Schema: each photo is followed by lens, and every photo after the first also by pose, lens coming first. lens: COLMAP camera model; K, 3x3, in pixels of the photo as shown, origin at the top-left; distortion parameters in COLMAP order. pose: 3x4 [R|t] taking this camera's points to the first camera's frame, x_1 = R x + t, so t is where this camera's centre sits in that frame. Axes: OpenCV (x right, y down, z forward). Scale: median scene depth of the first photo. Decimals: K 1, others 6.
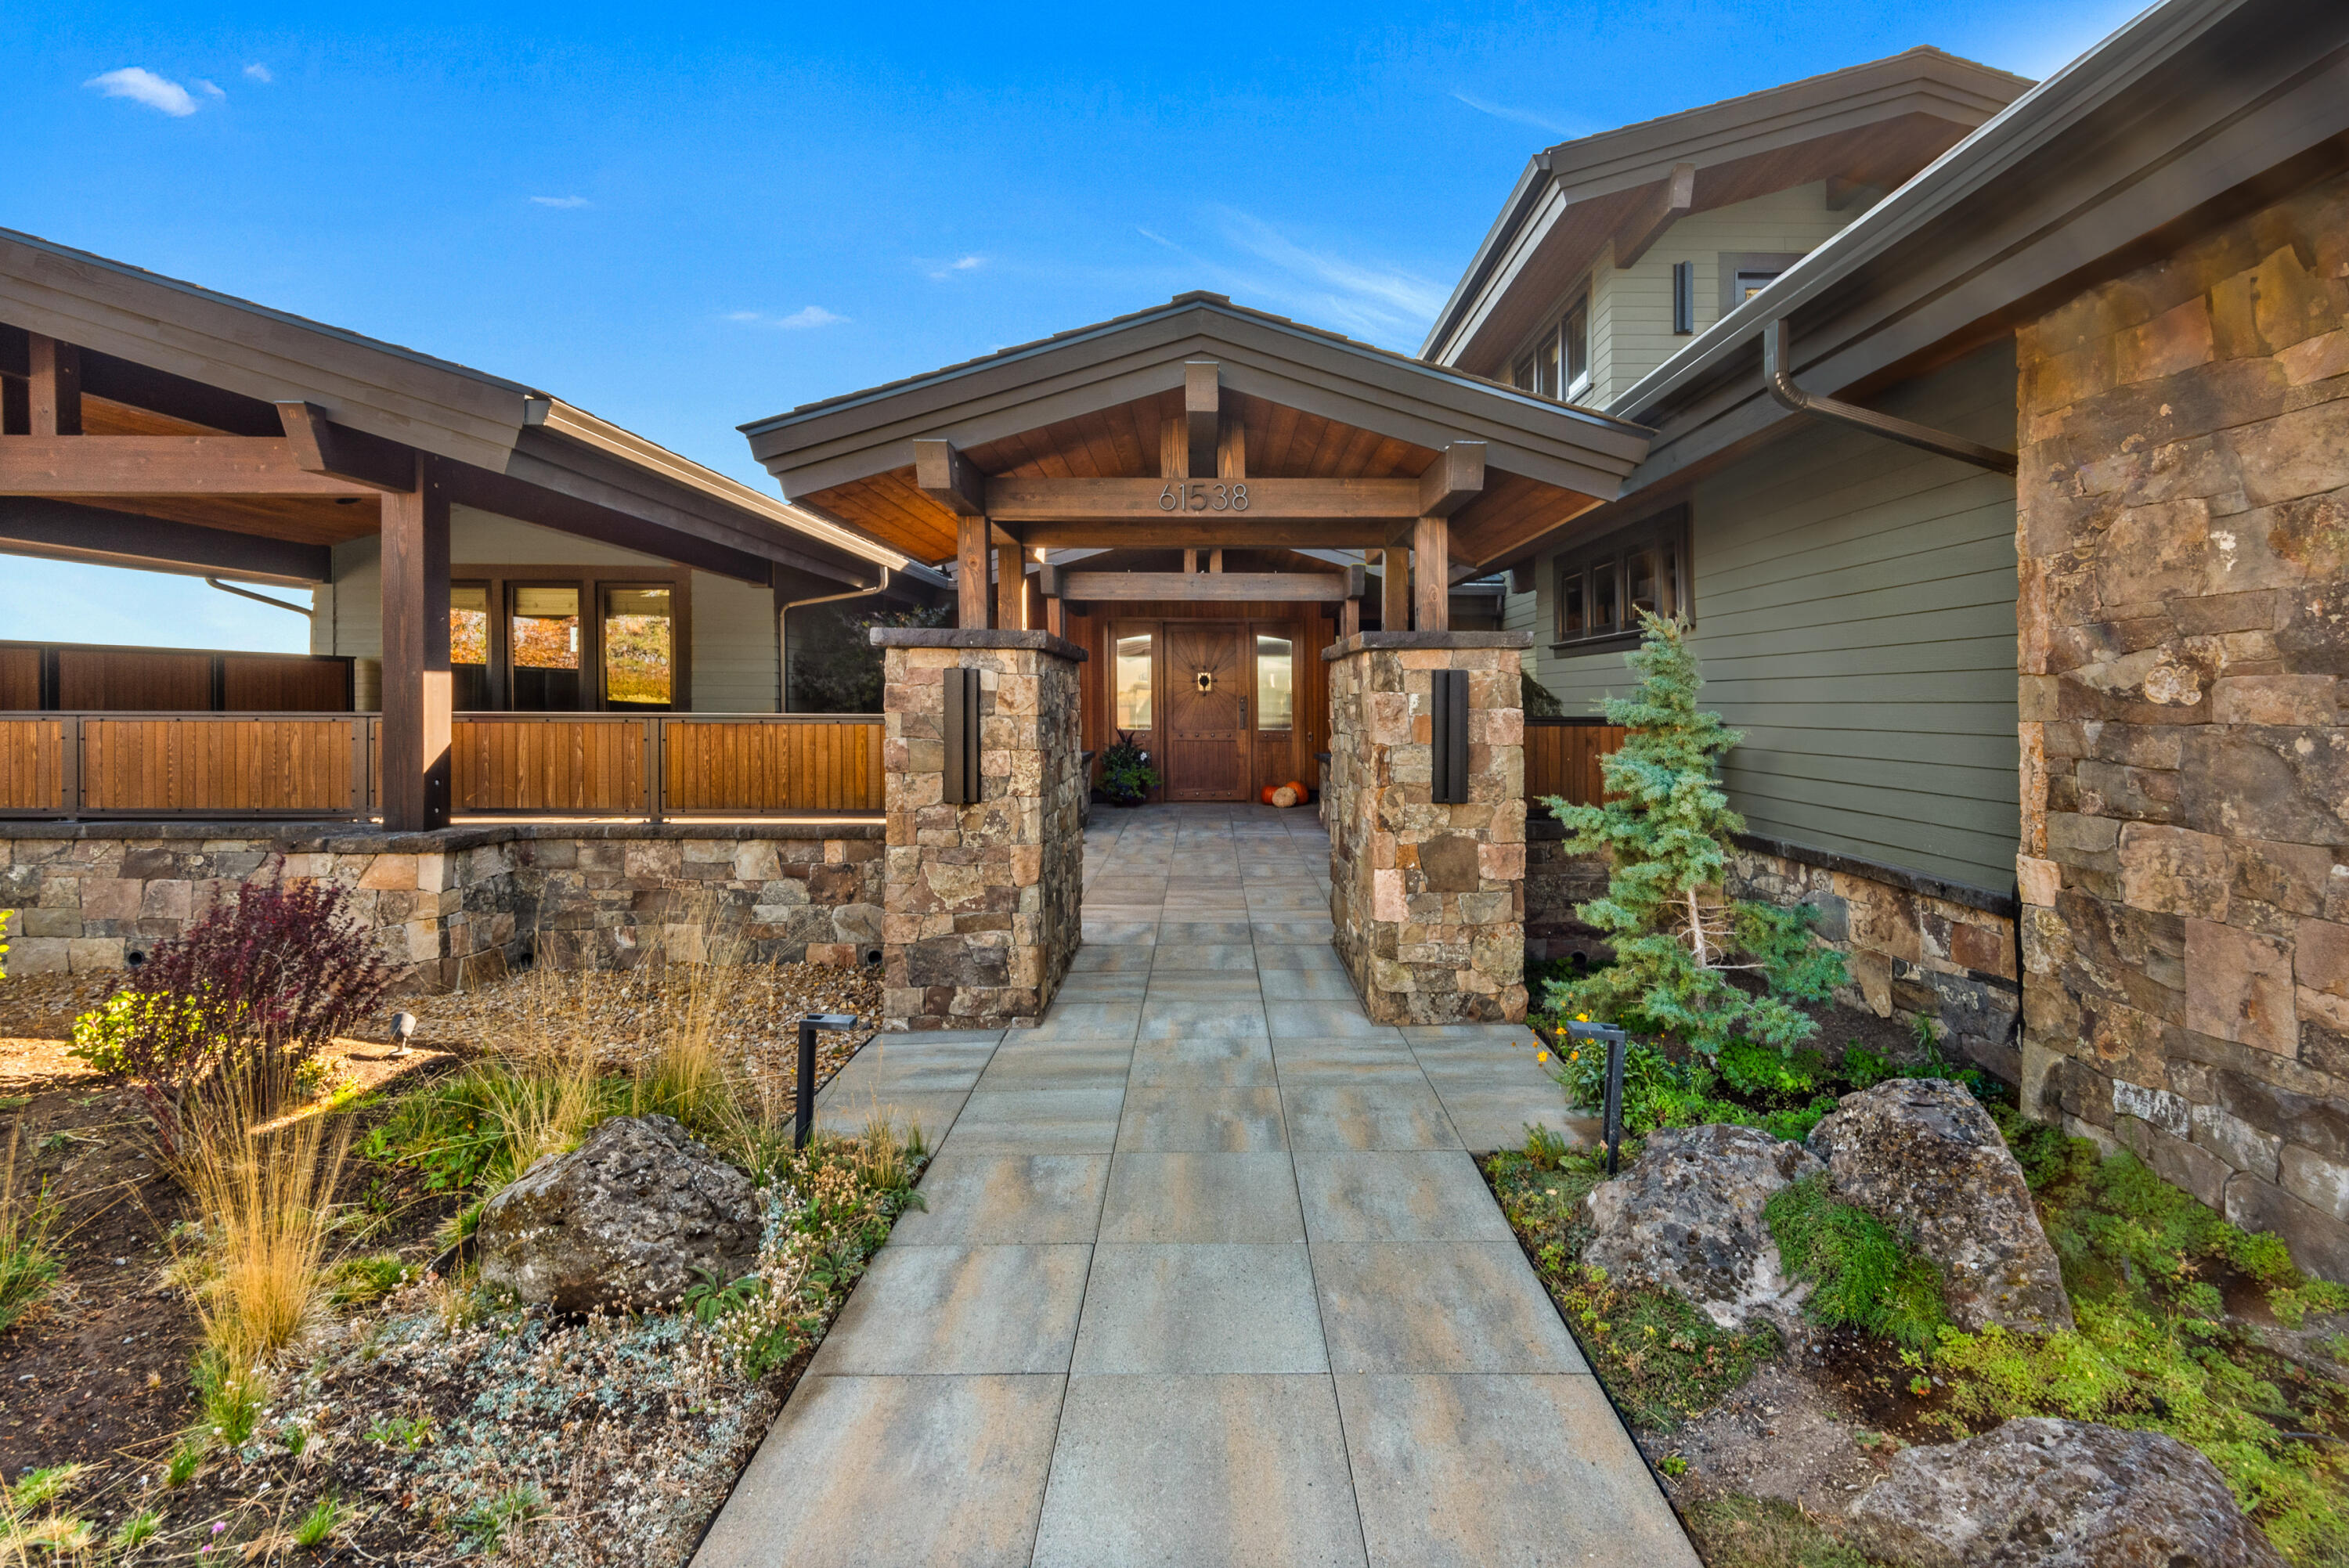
lens RADIAL K [[1085.2, 0, 1234.5], [0, 1085.2, 728.4], [0, 0, 1]] dist [0.035712, -0.021881]
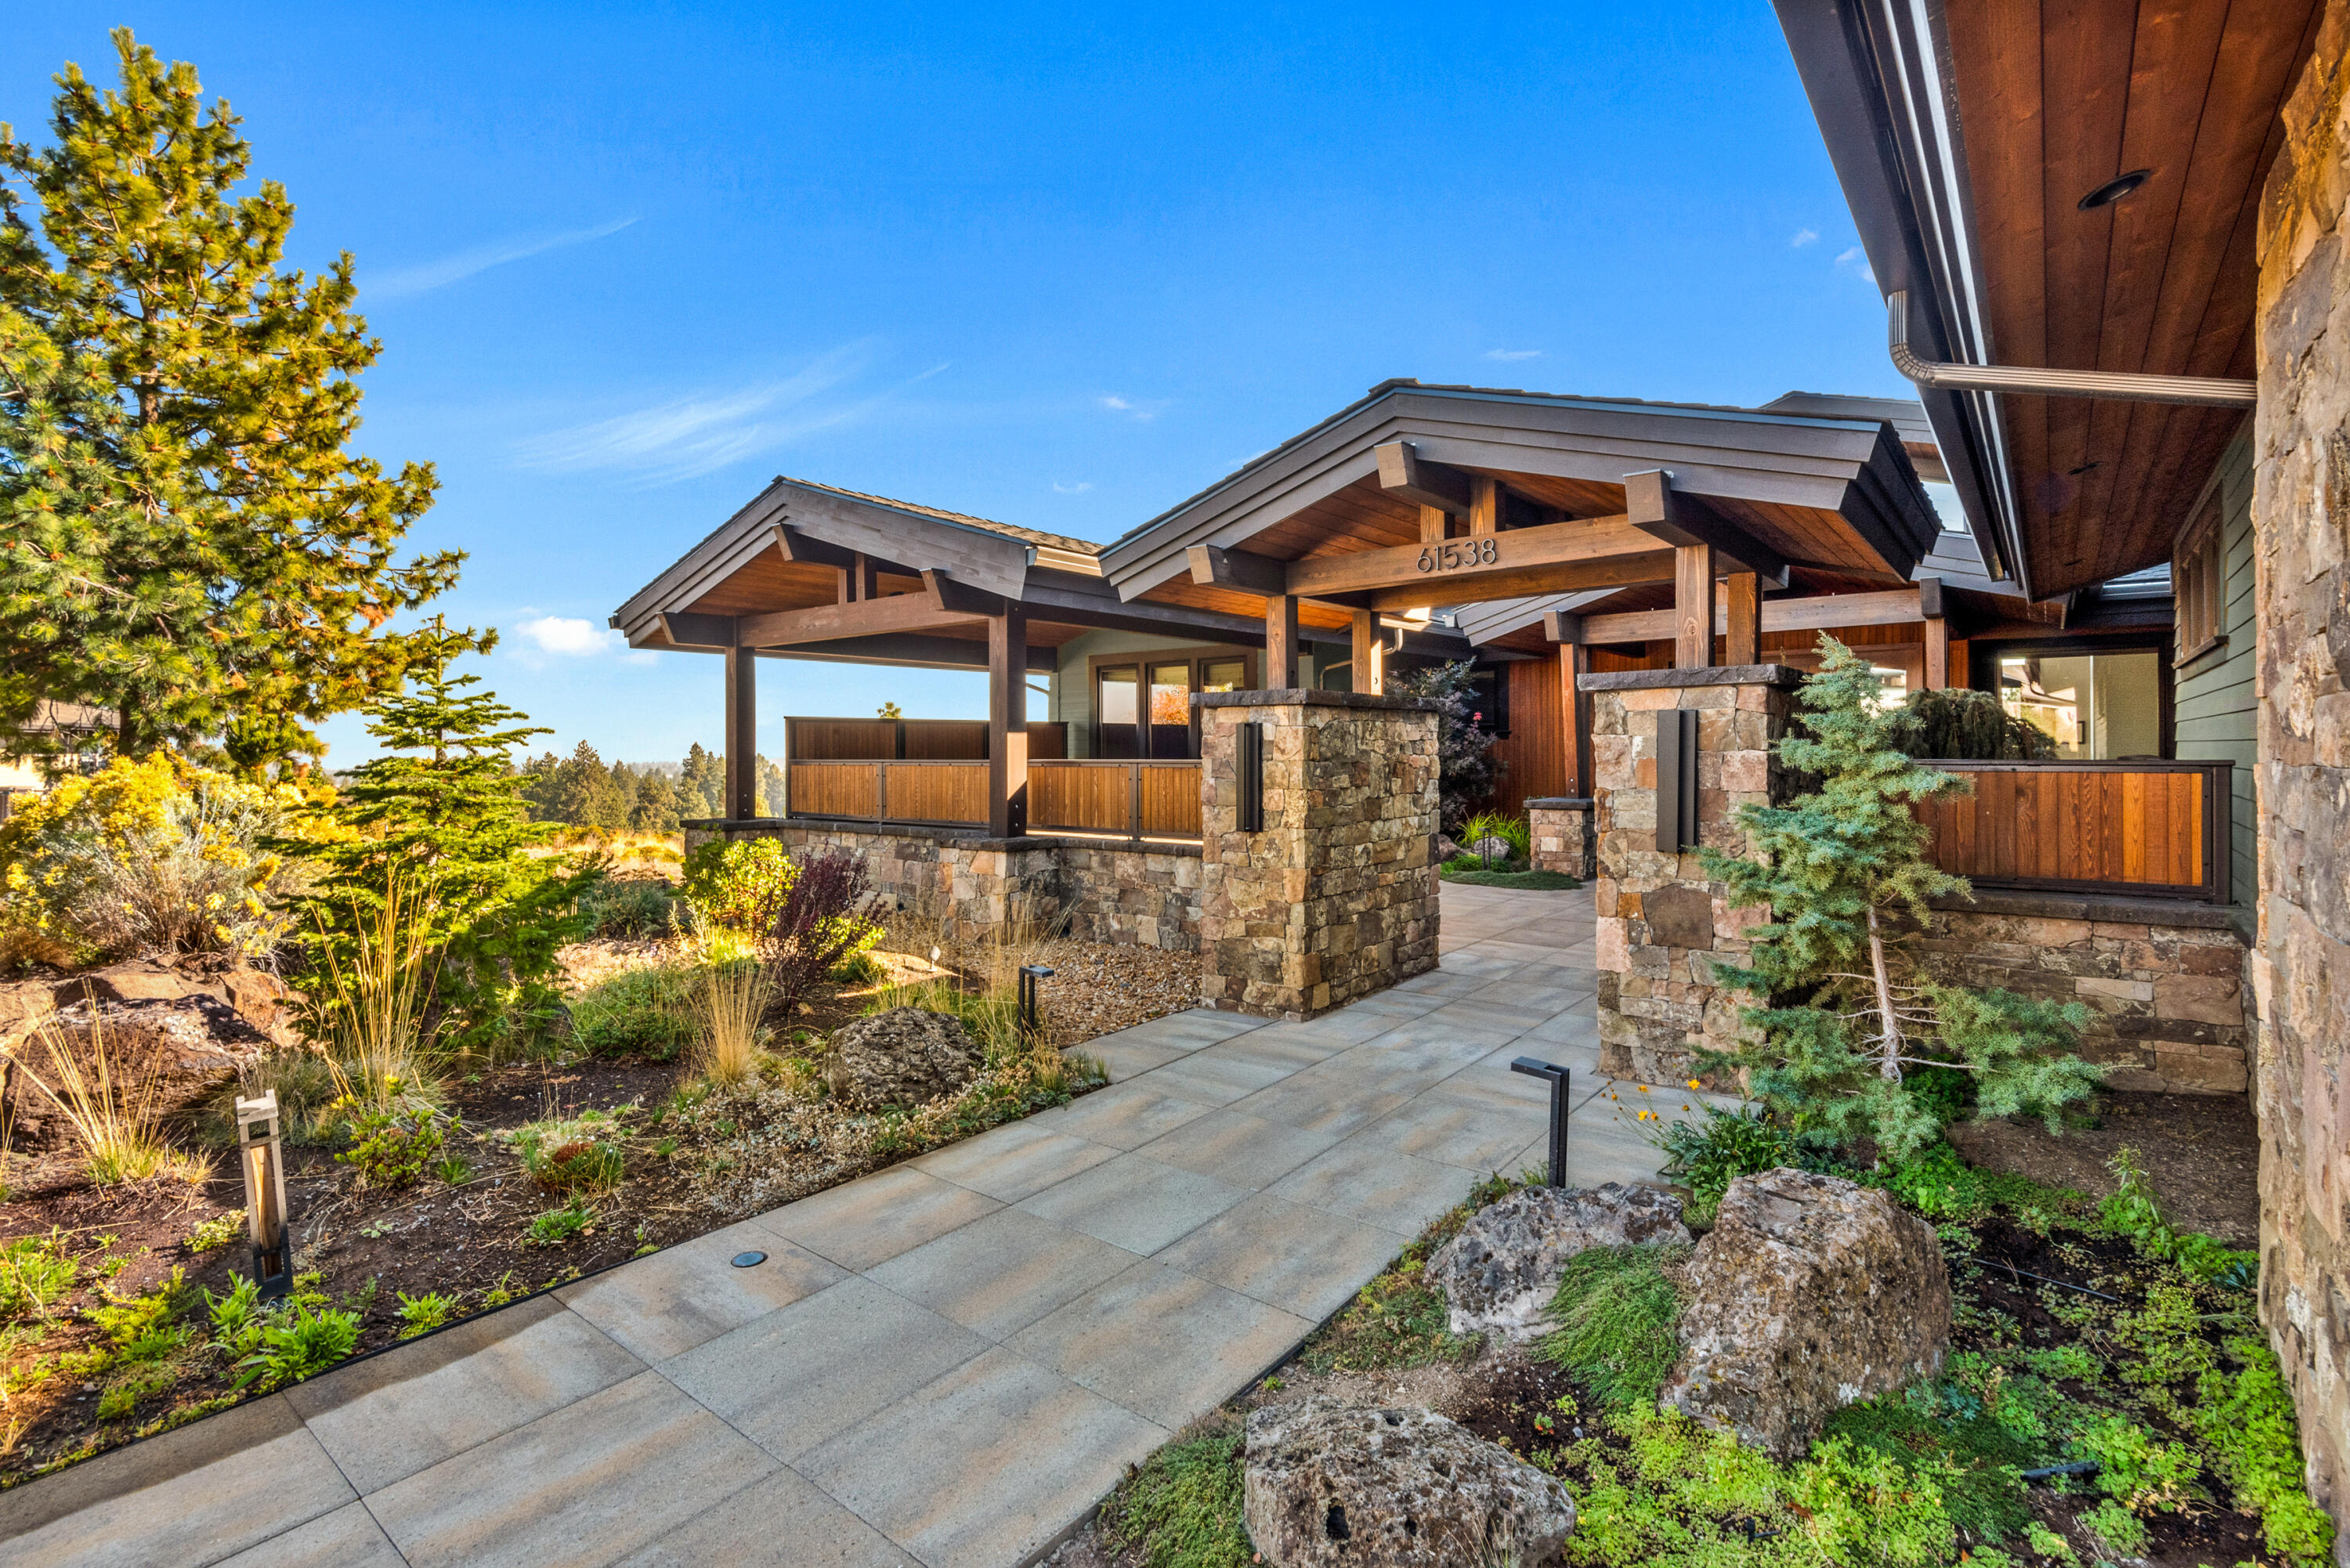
lens RADIAL K [[1072.7, 0, 1179.8], [0, 1072.7, 775.4], [0, 0, 1]] dist [0.036804, -0.025486]
pose [[0.771949, 0.005763, -0.635658, 0.459390], [-0.004239, 0.999983, 0.003919, 0.000651], [0.635670, -0.000331, 0.771961, 0.008926]]
